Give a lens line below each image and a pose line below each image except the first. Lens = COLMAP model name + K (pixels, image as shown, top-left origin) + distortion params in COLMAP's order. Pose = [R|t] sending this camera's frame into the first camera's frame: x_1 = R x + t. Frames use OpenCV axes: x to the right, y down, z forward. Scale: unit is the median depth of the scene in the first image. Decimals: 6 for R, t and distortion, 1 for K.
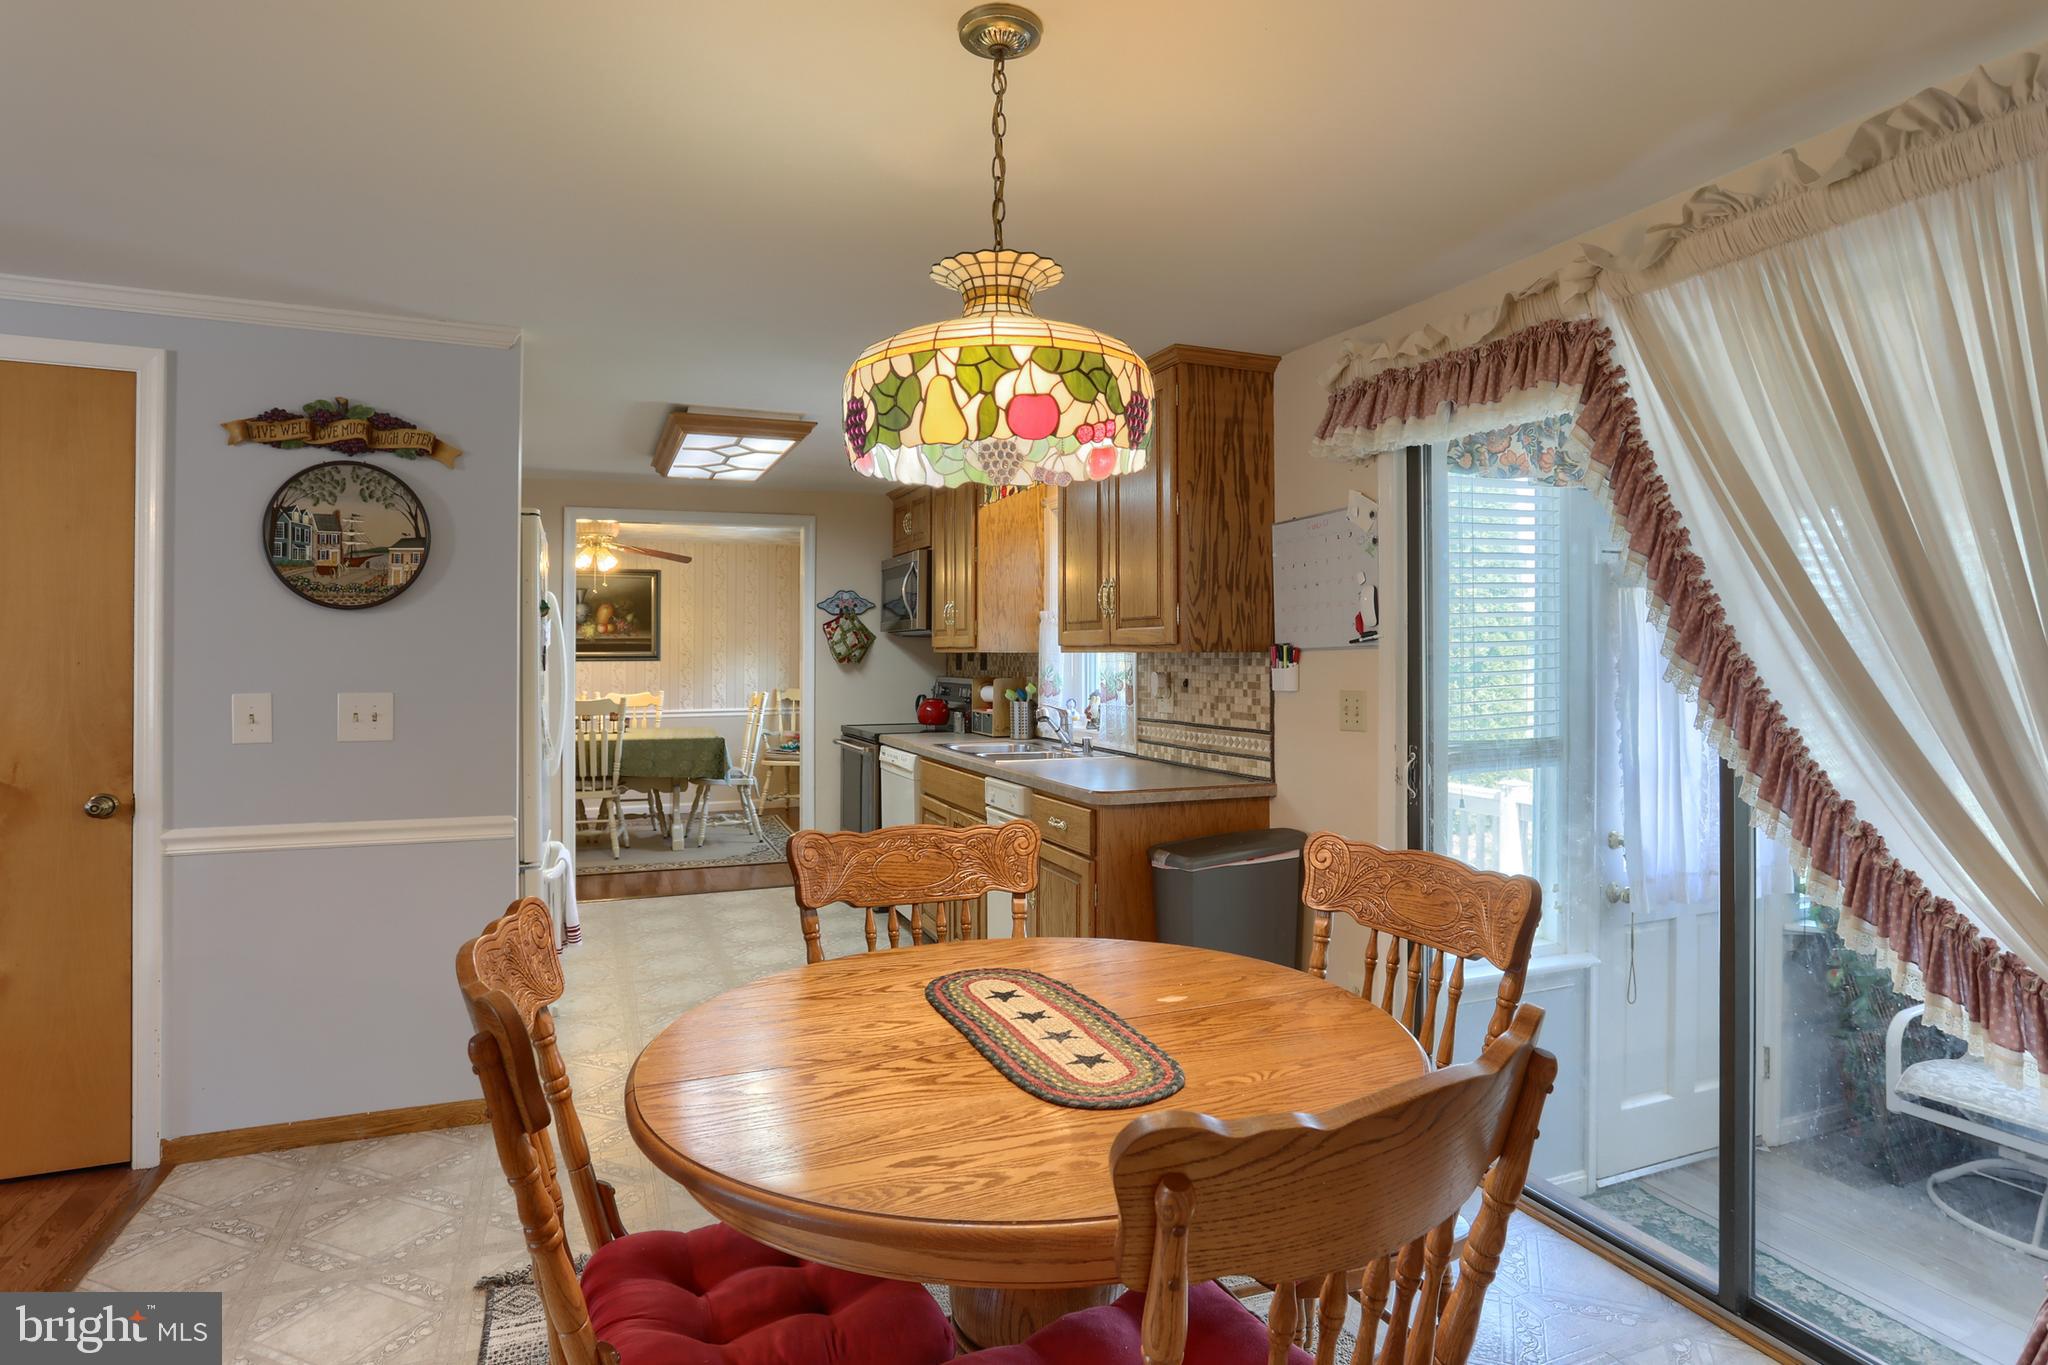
lens RADIAL K [[1104.8, 0, 1012.8], [0, 1104.8, 654.3], [0, 0, 1]] dist [-0.045042, 0.000885]
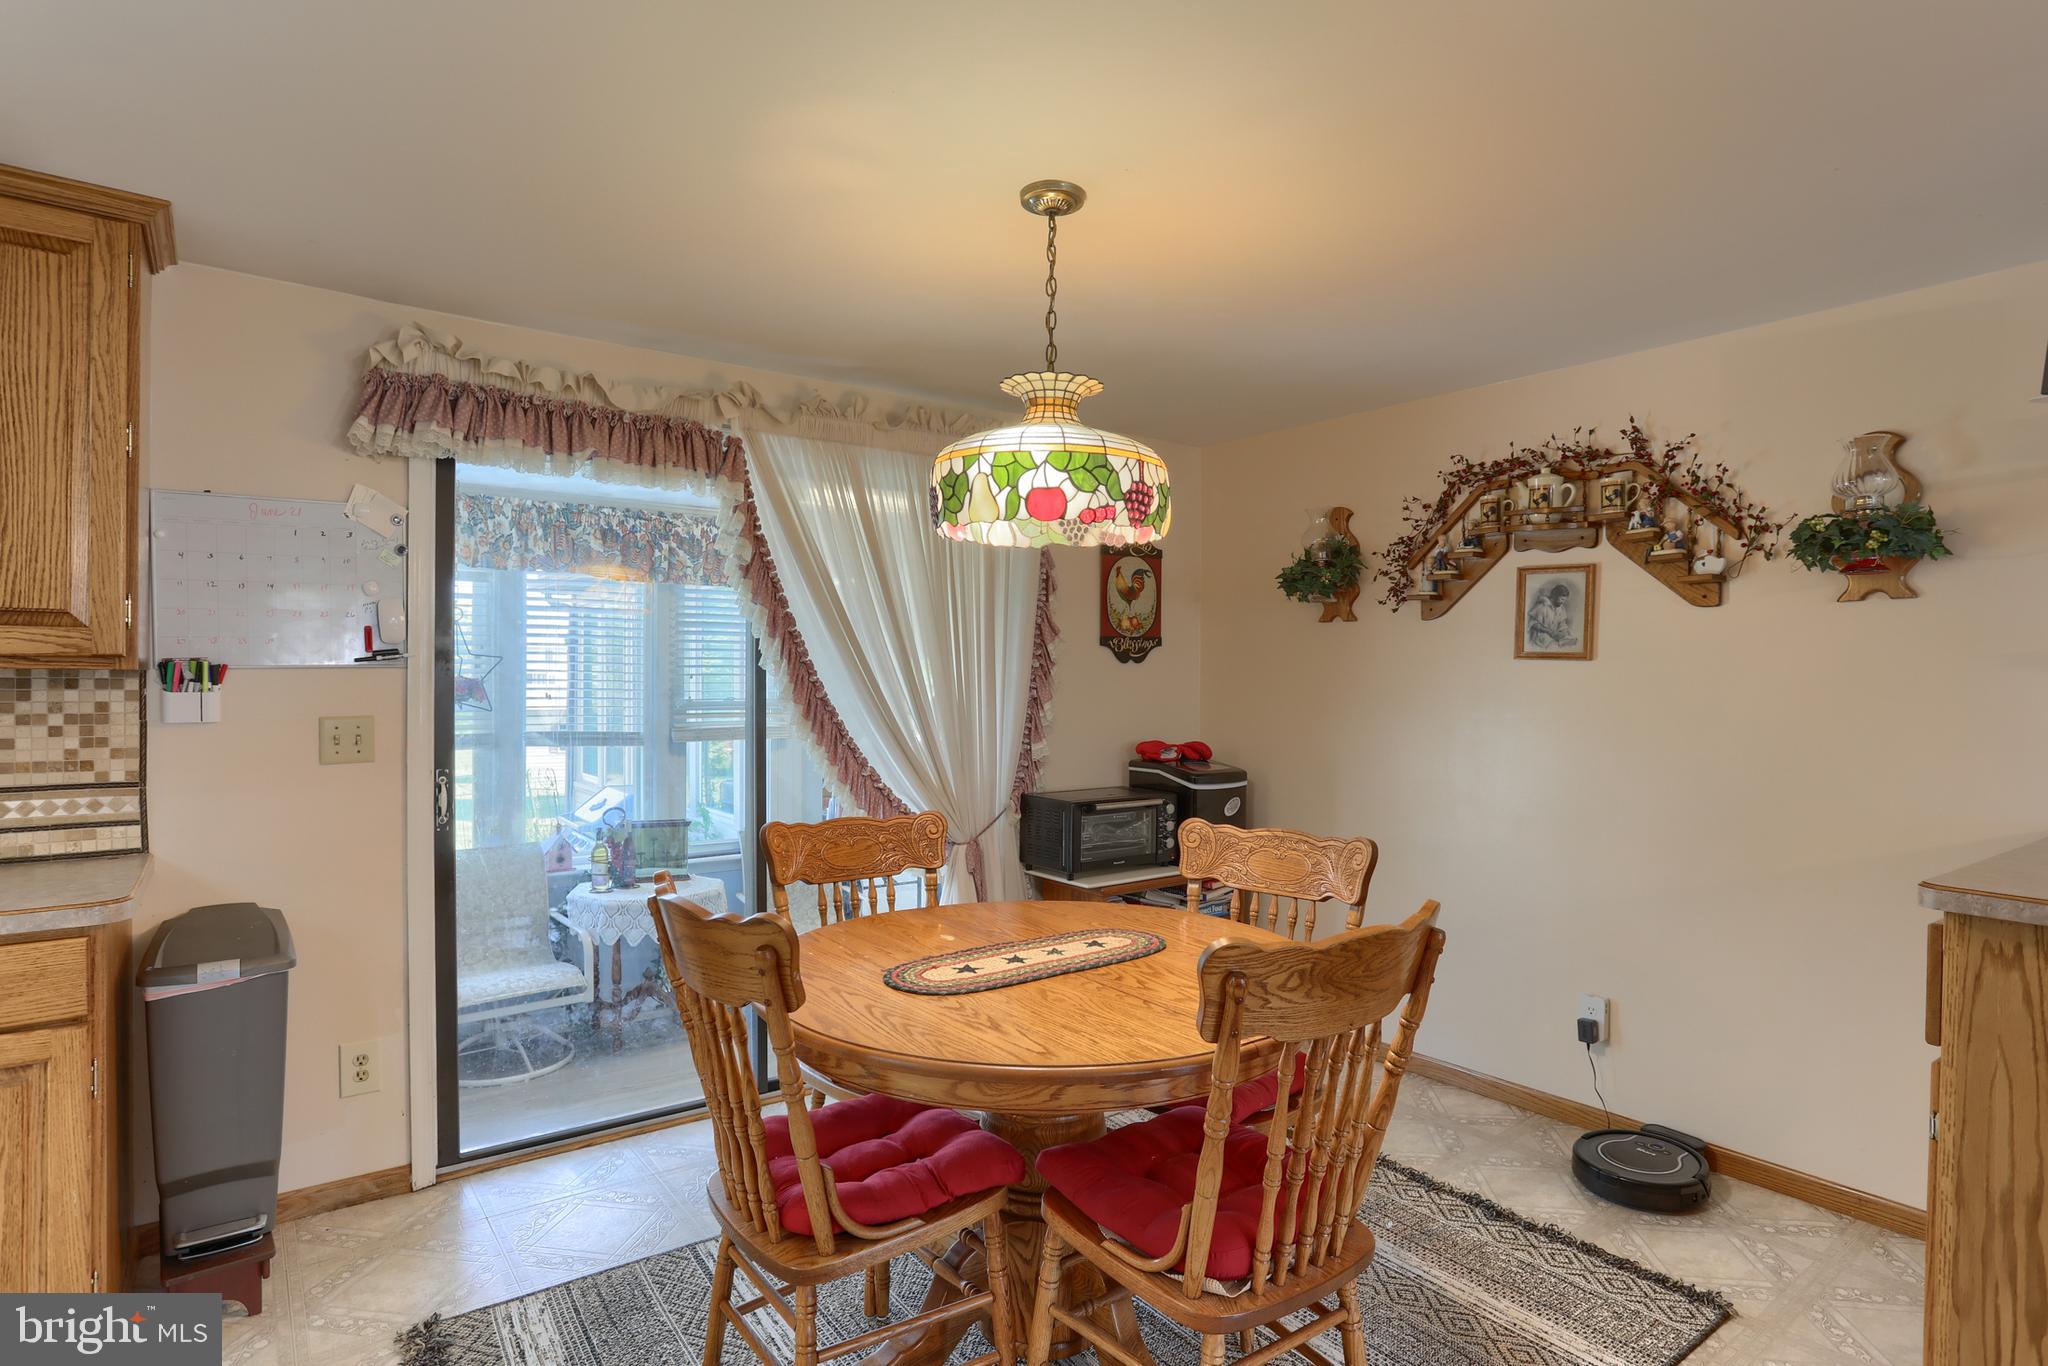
lens RADIAL K [[1081.0, 0, 1047.7], [0, 1081.0, 681.9], [0, 0, 1]] dist [-0.056933, 0.023586]
pose [[-0.276002, -0.001092, 0.961156, -0.386561], [-0.006221, 0.999980, -0.000651, 0.001810], [-0.961137, -0.006159, -0.276004, 0.422595]]
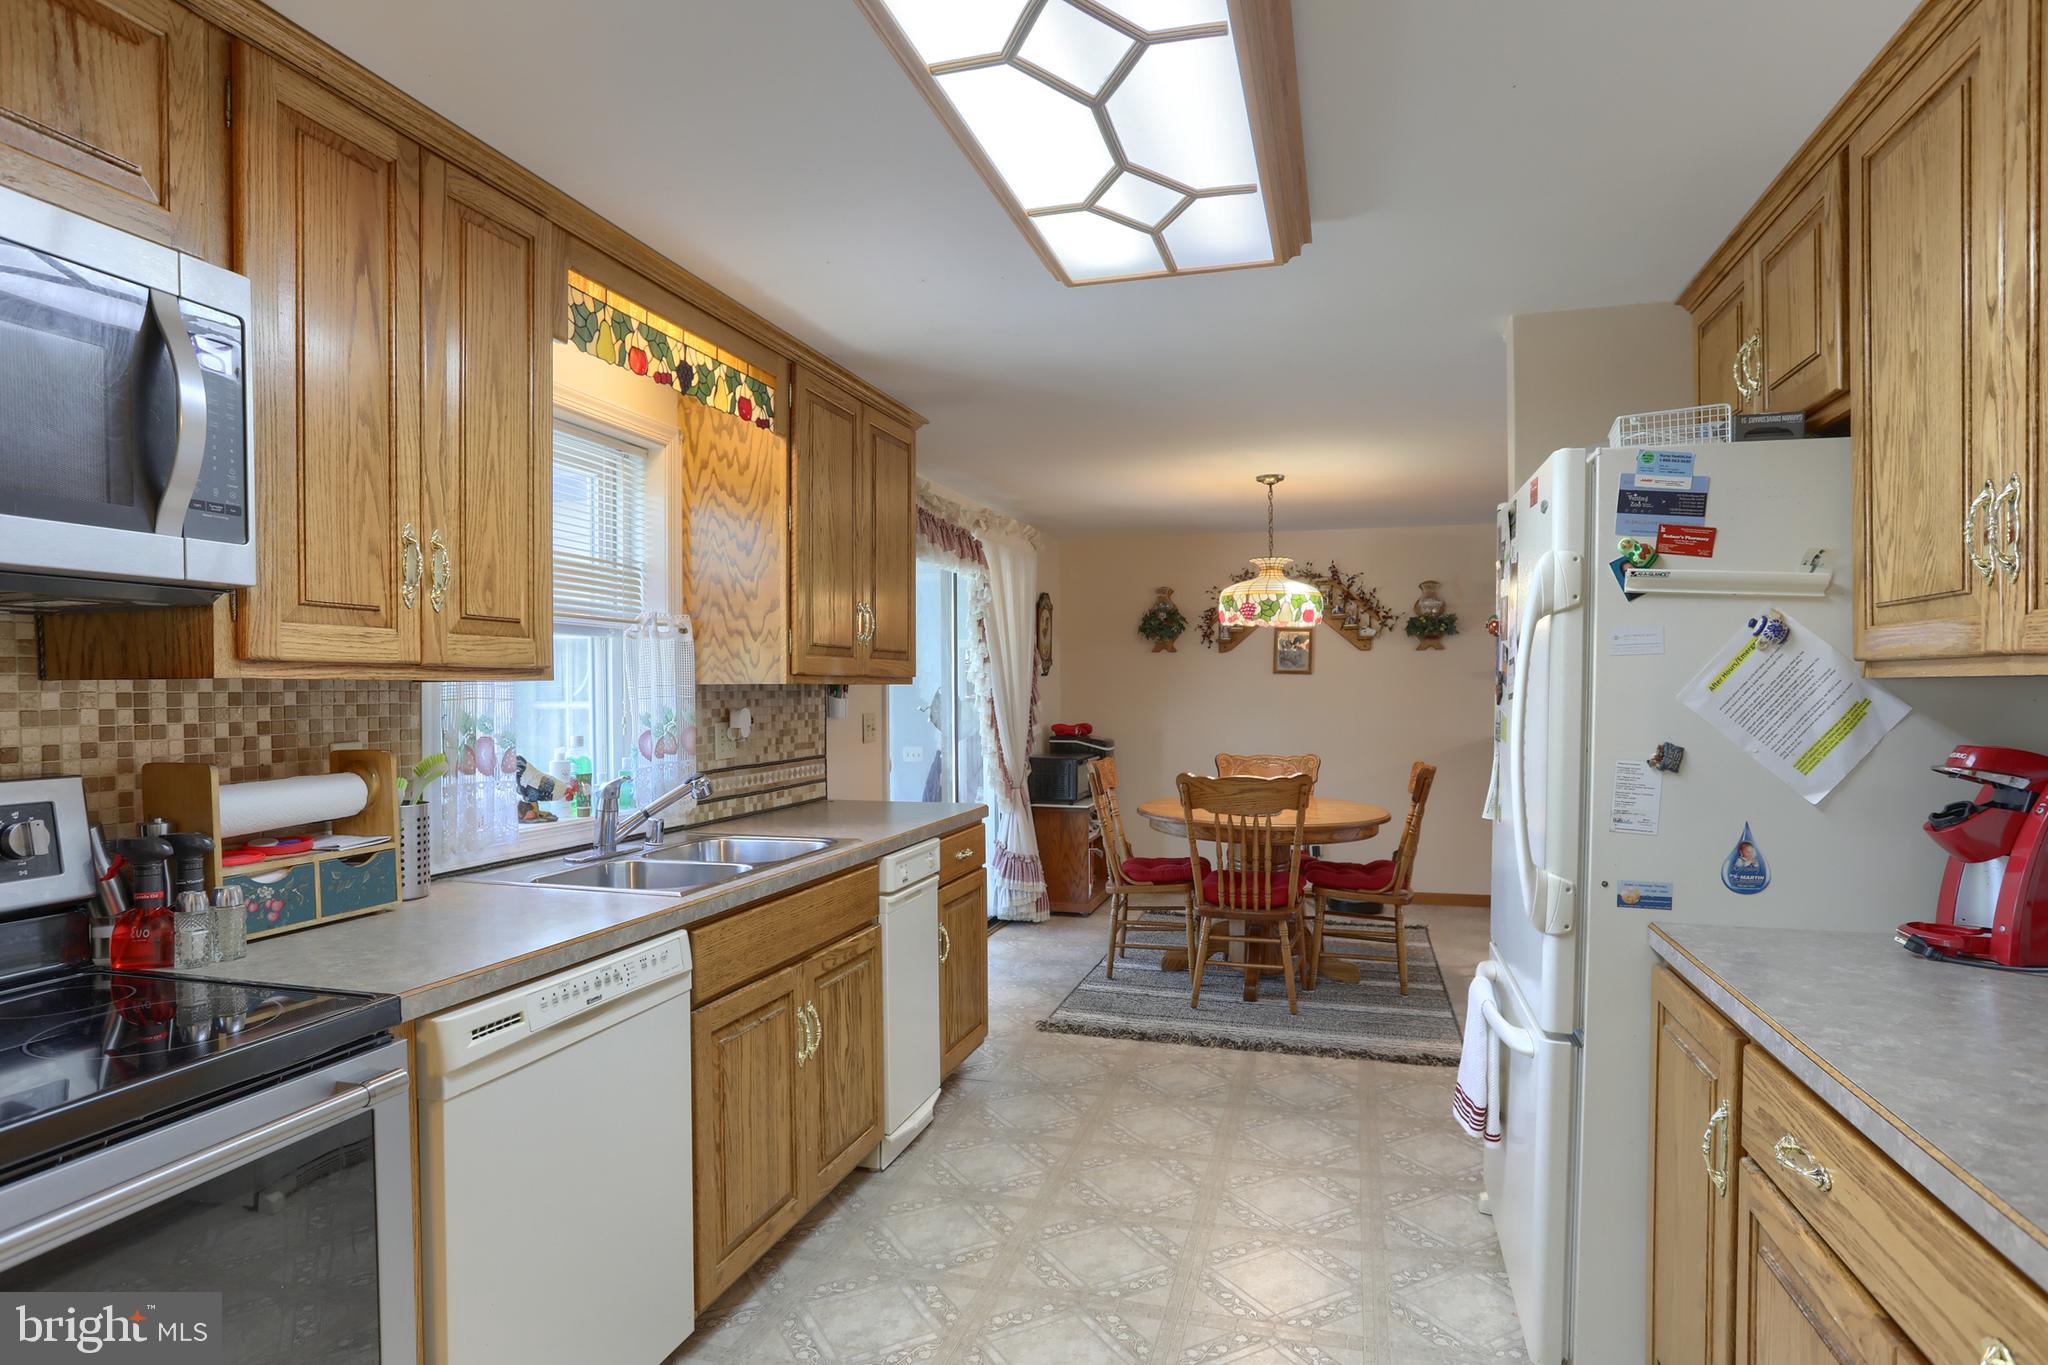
lens RADIAL K [[1099.6, 0, 1015.2], [0, 1099.6, 681.0], [0, 0, 1]] dist [-0.065571, 0.041546]
pose [[-0.783027, 0.005183, 0.621966, -0.416384], [0.002145, 0.999982, -0.005632, 0.001053], [-0.621983, -0.003075, -0.783024, 1.185779]]
